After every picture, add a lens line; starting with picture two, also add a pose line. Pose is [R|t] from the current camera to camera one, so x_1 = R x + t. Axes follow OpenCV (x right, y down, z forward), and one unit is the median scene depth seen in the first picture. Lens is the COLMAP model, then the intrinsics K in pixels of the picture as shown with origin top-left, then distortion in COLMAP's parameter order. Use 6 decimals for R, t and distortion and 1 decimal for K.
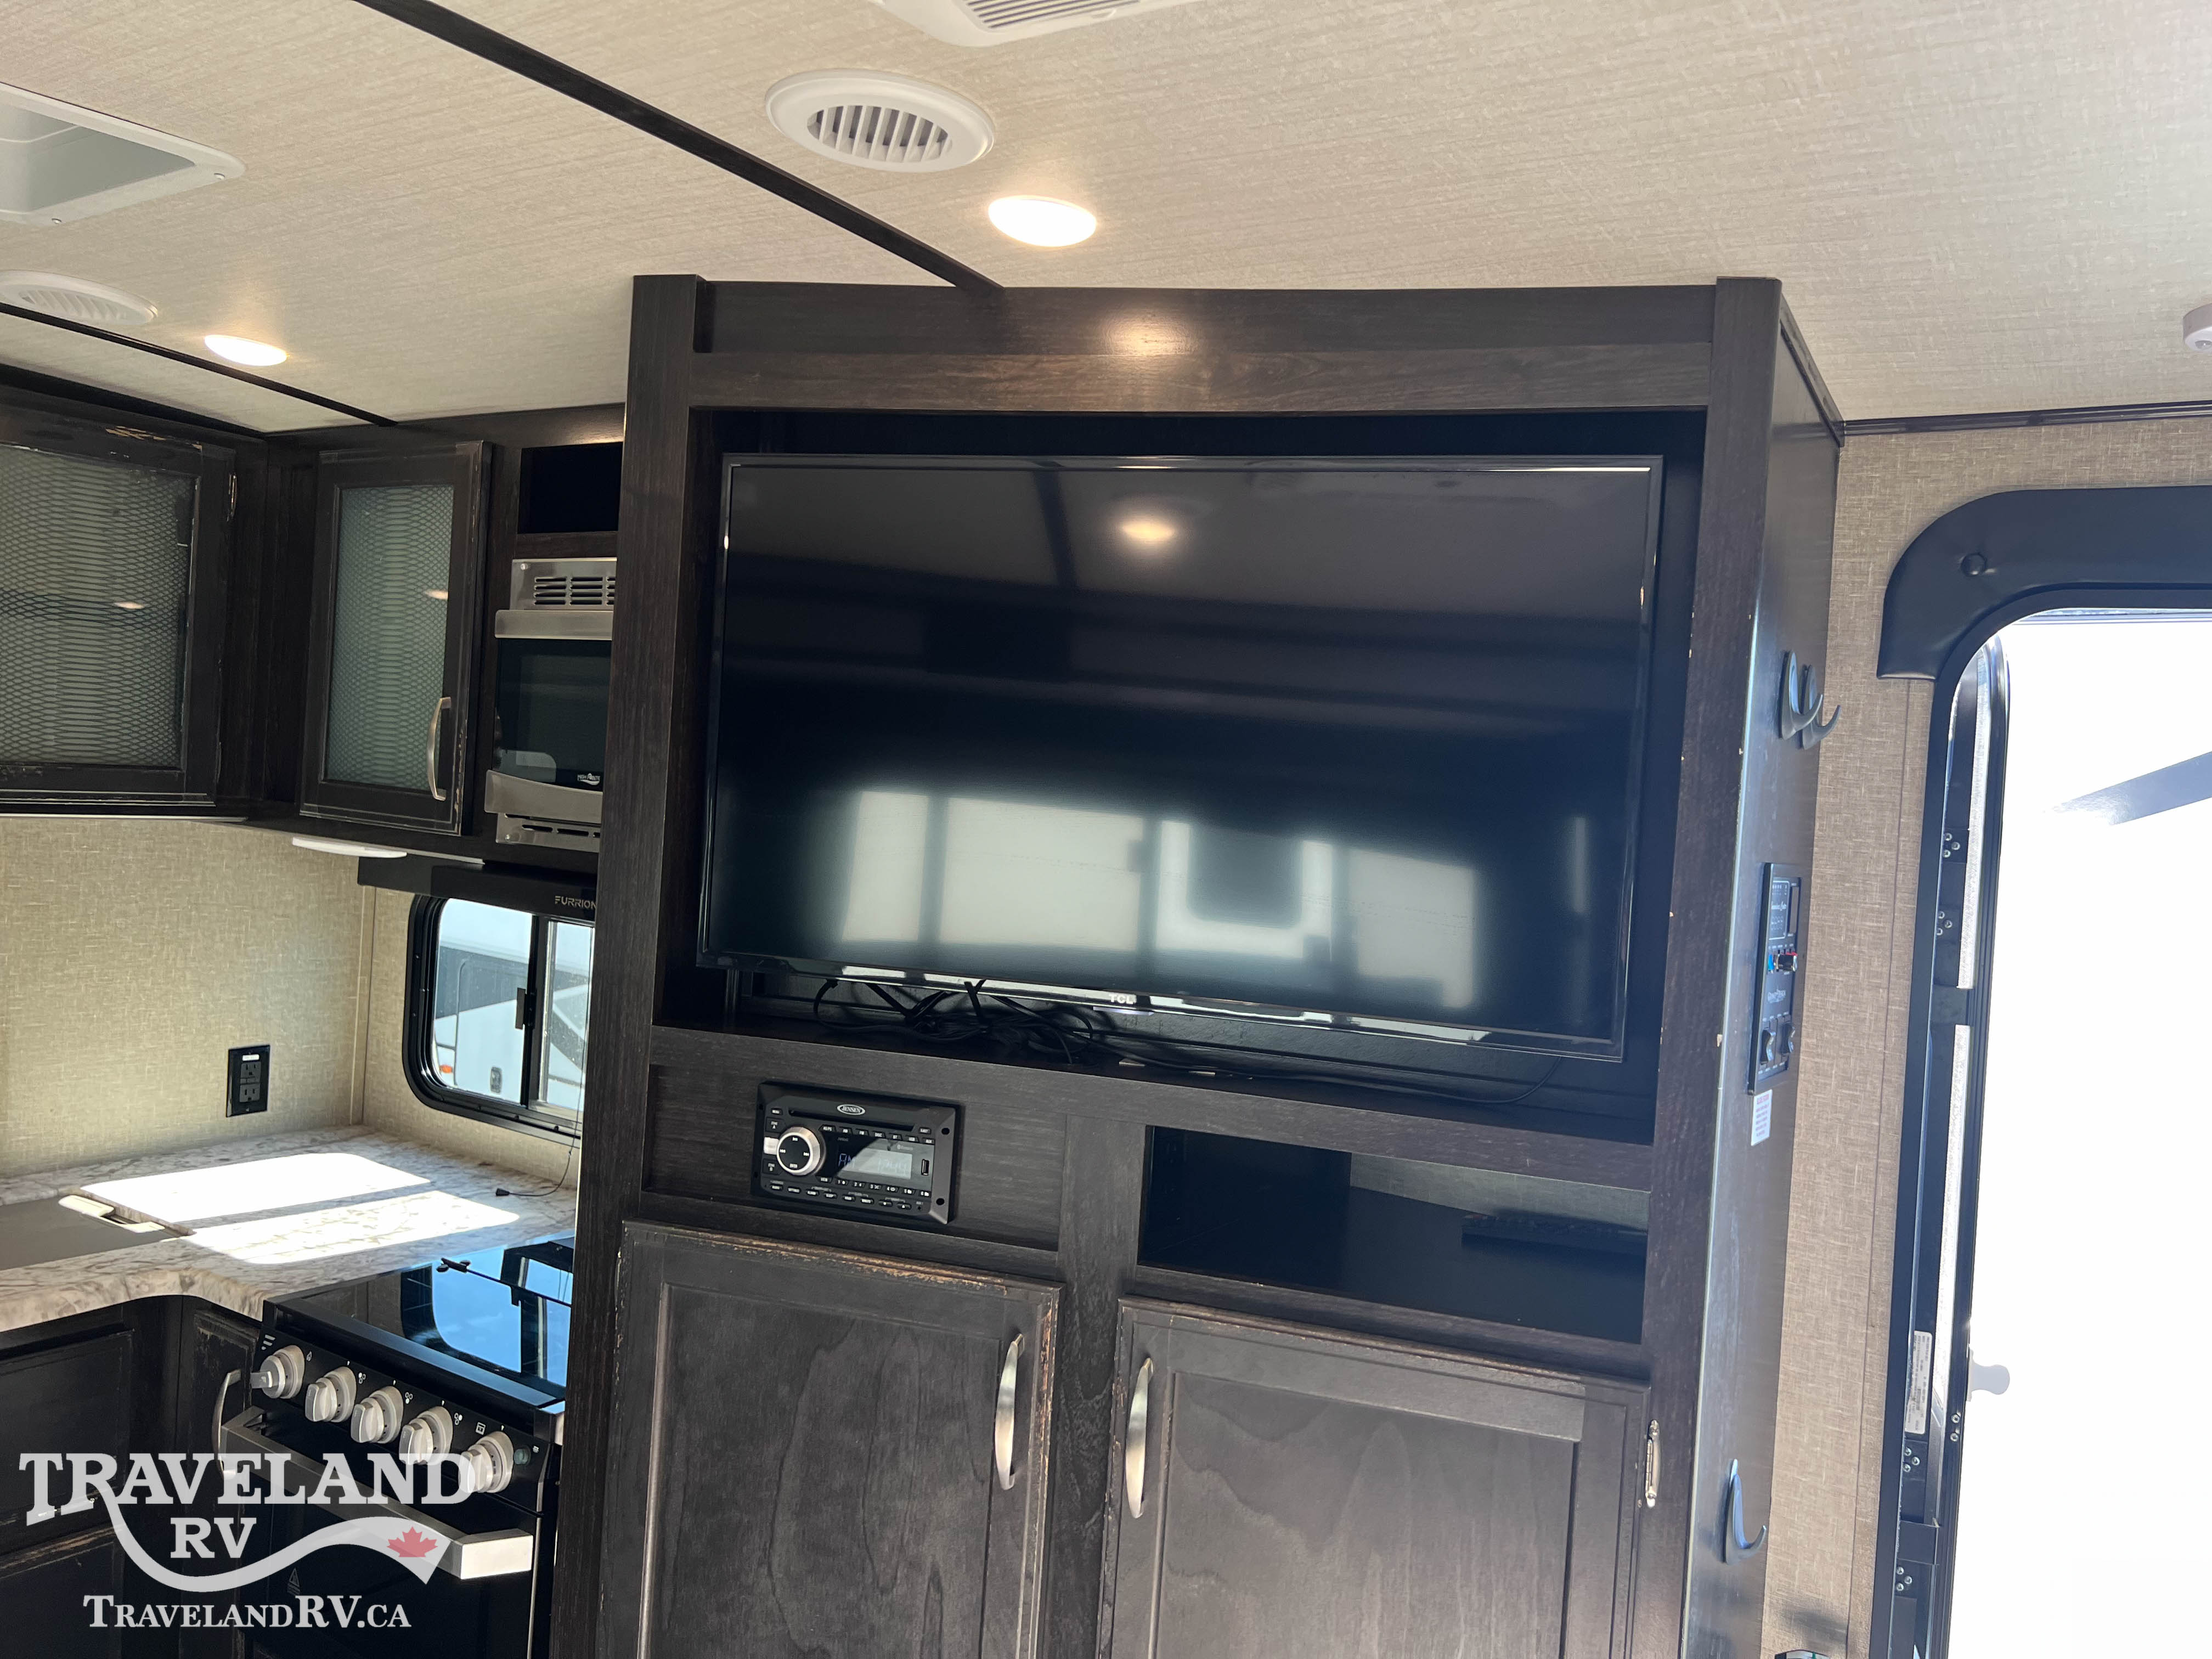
lens RADIAL K [[1644.6, 0, 1106.2], [0, 1644.6, 809.3], [0, 0, 1]] dist [0.057687, -0.062848]
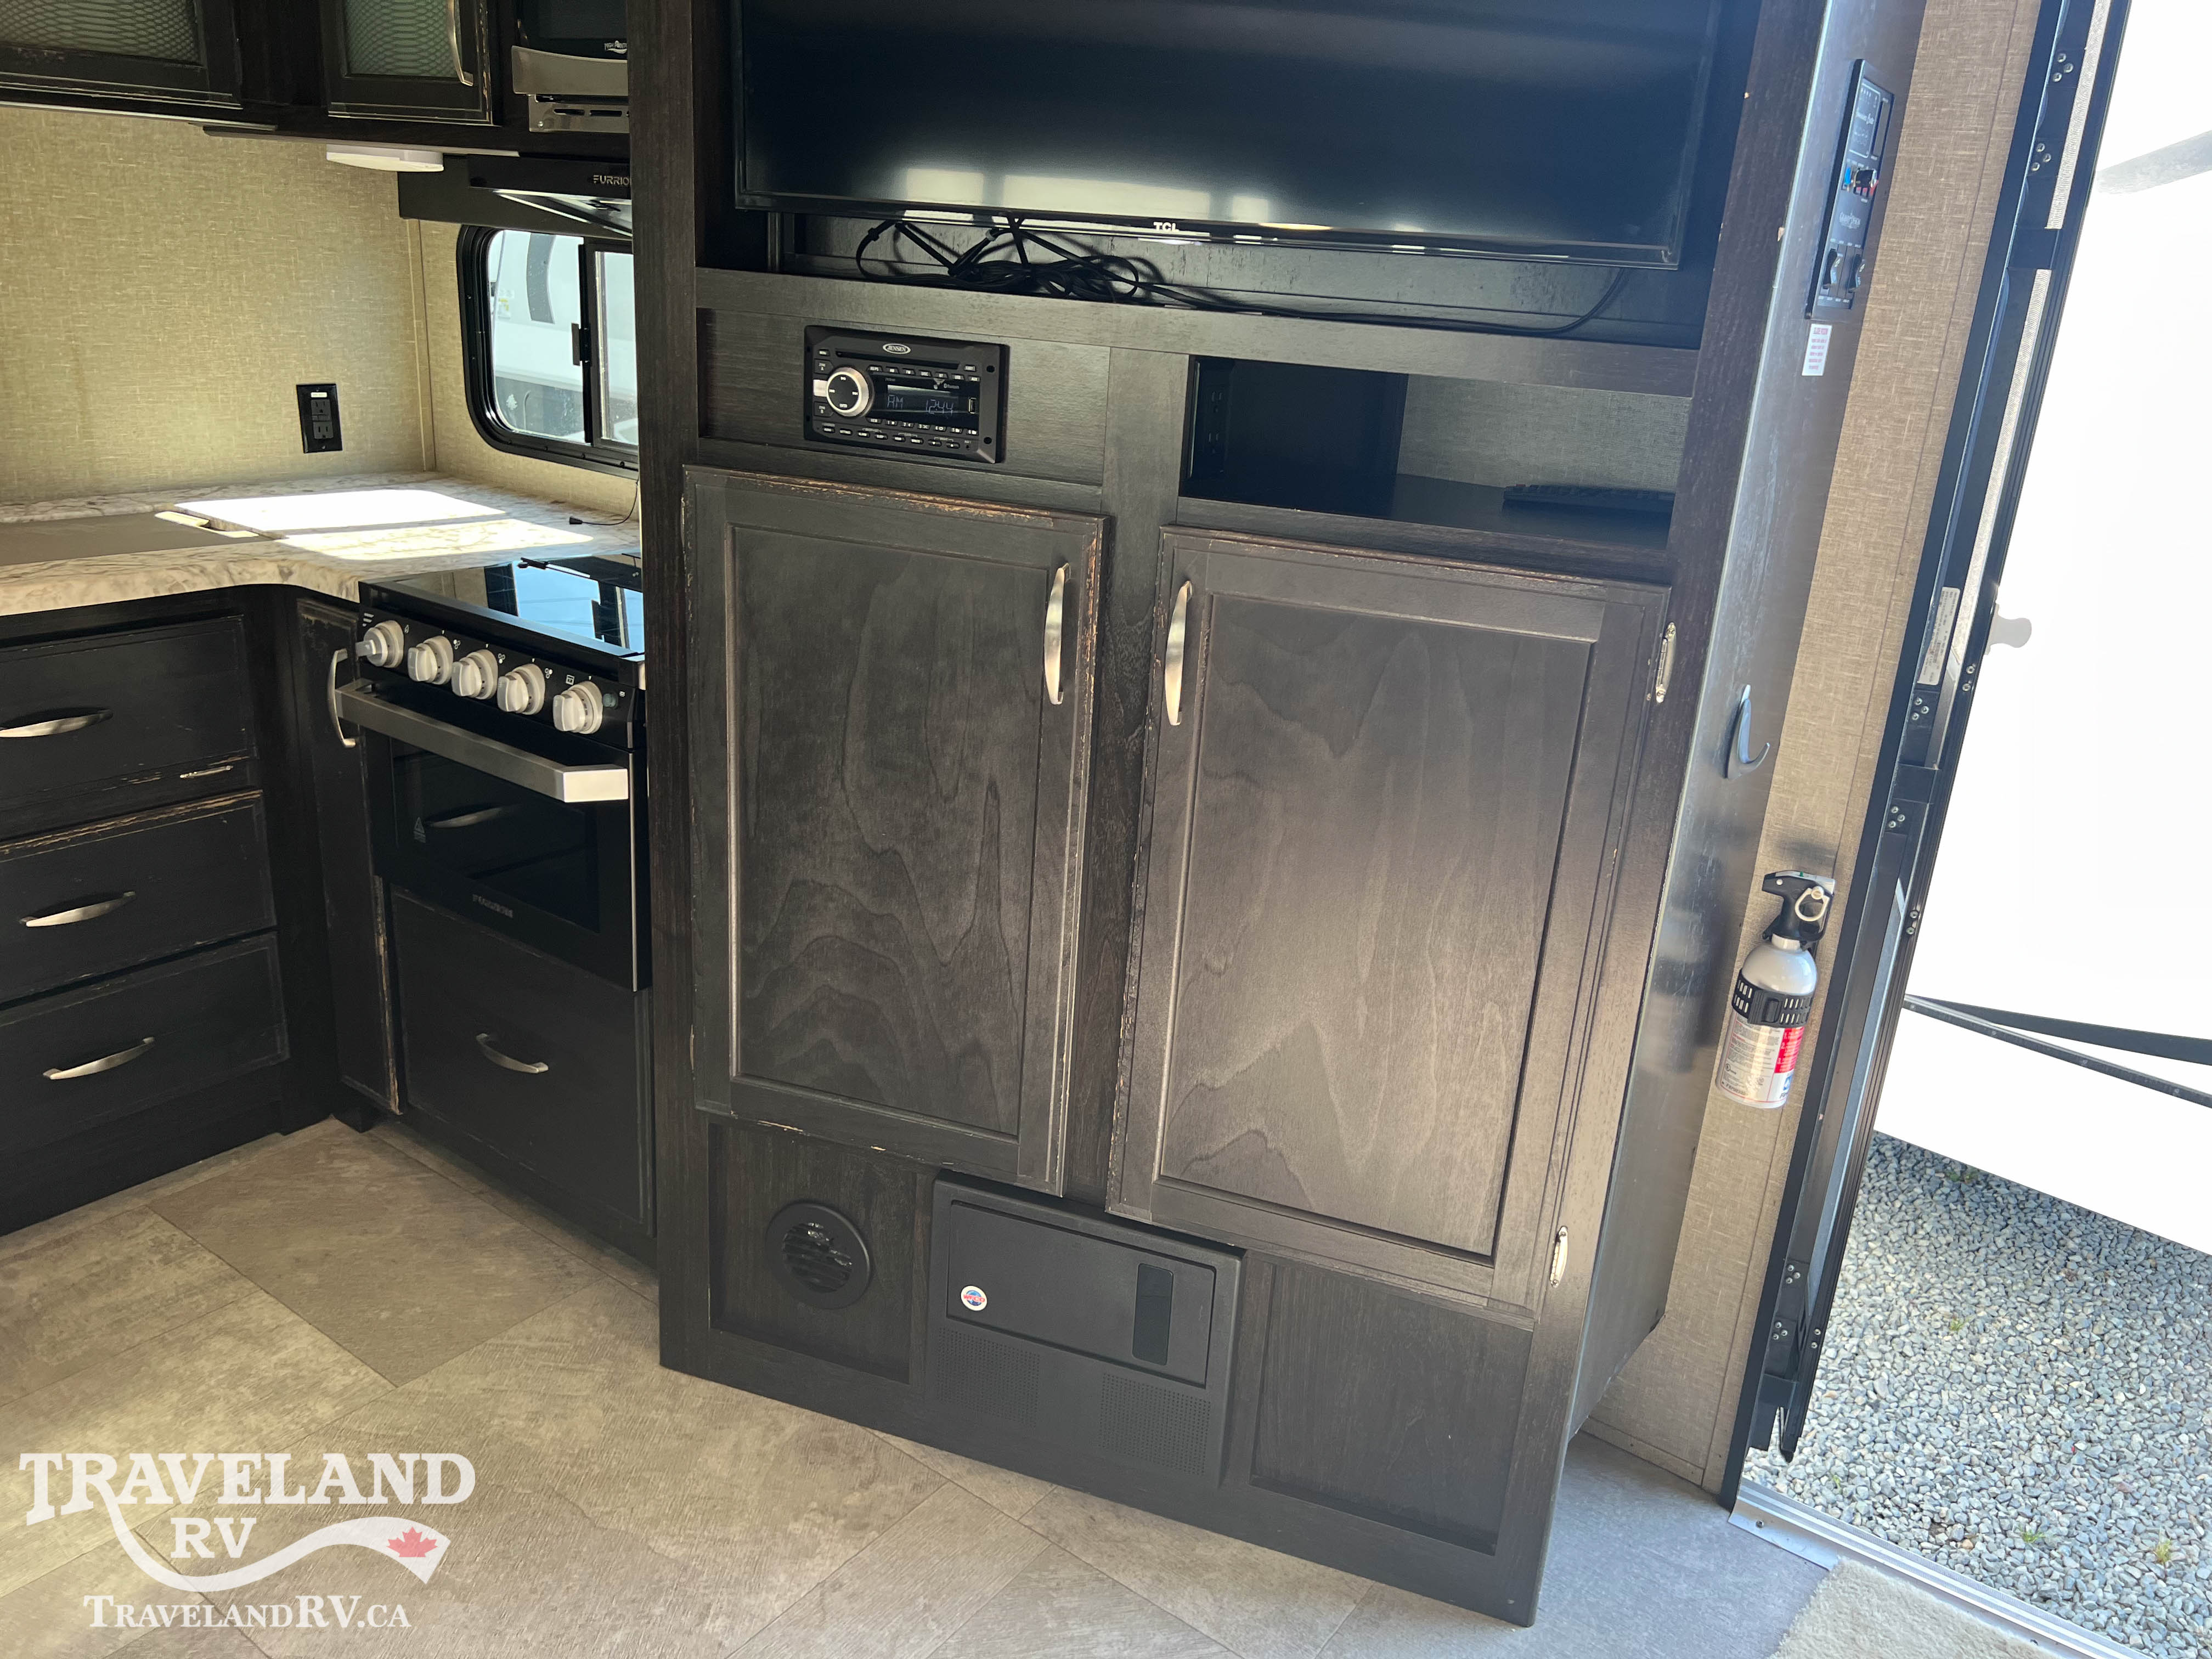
lens RADIAL K [[1653.3, 0, 1111.1], [0, 1653.3, 786.4], [0, 0, 1]] dist [0.050475, -0.051541]
pose [[0.999157, 0.012685, -0.039039, 0.013775], [-0.000723, 0.956338, 0.292263, 0.107087], [0.041042, -0.291989, 0.955541, -0.028586]]
